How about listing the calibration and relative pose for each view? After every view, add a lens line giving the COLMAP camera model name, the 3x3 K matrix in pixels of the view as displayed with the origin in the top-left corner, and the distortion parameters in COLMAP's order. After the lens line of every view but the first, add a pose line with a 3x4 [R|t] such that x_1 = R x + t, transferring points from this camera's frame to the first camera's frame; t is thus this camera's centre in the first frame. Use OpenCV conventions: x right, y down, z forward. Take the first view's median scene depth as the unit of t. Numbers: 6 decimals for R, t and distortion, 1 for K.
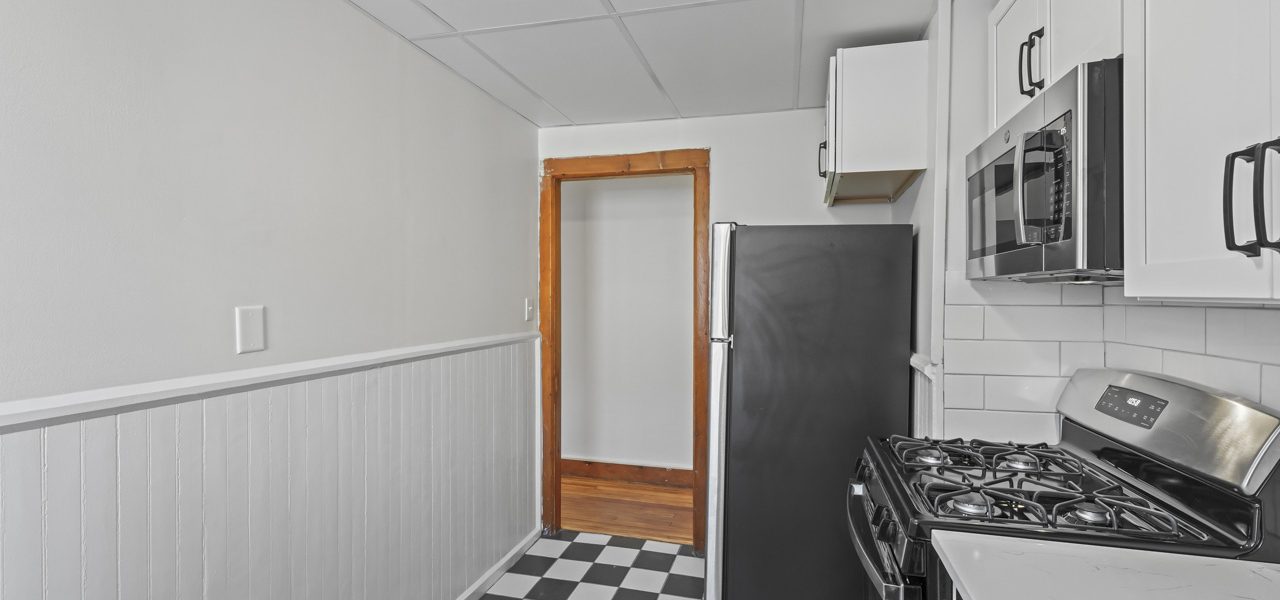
lens RADIAL K [[579.4, 0, 640.0], [0, 579.4, 300.0], [0, 0, 1]] dist [0.000471, 0.000298]
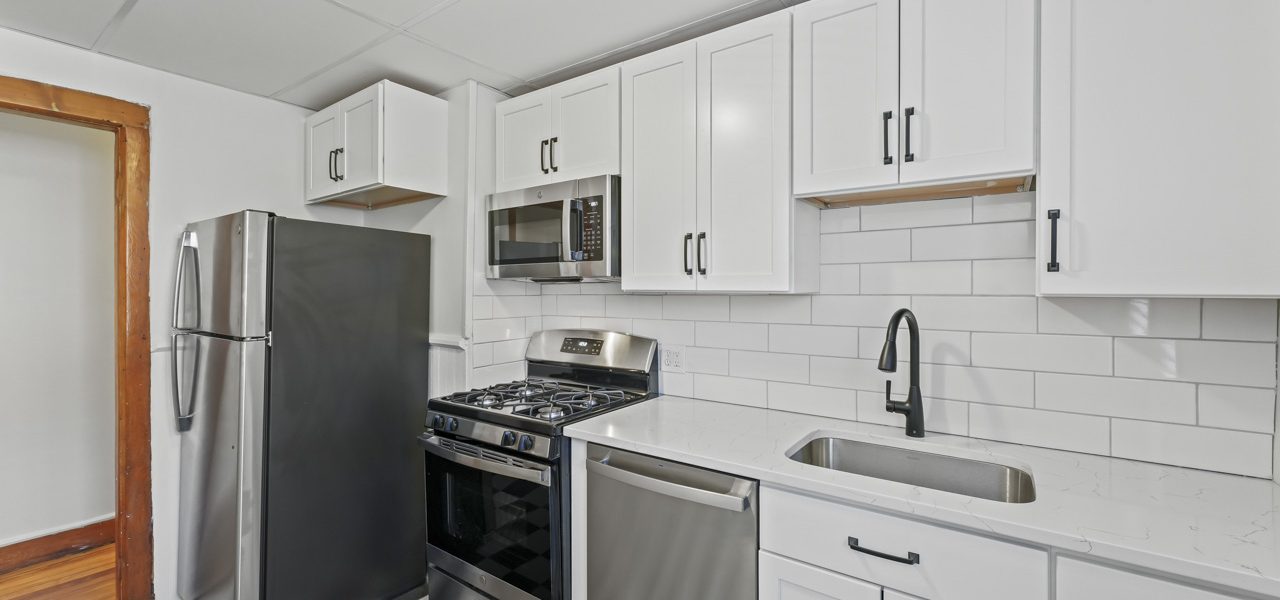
lens RADIAL K [[518.5, 0, 639.7], [0, 518.5, 294.1], [0, 0, 1]] dist [0.000581, 0.000231]
pose [[0.317758, -0.013105, 0.948081, -0.518049], [0.008257, 0.999905, 0.011054, -0.006179], [-0.948136, 0.004316, 0.317836, 0.187472]]
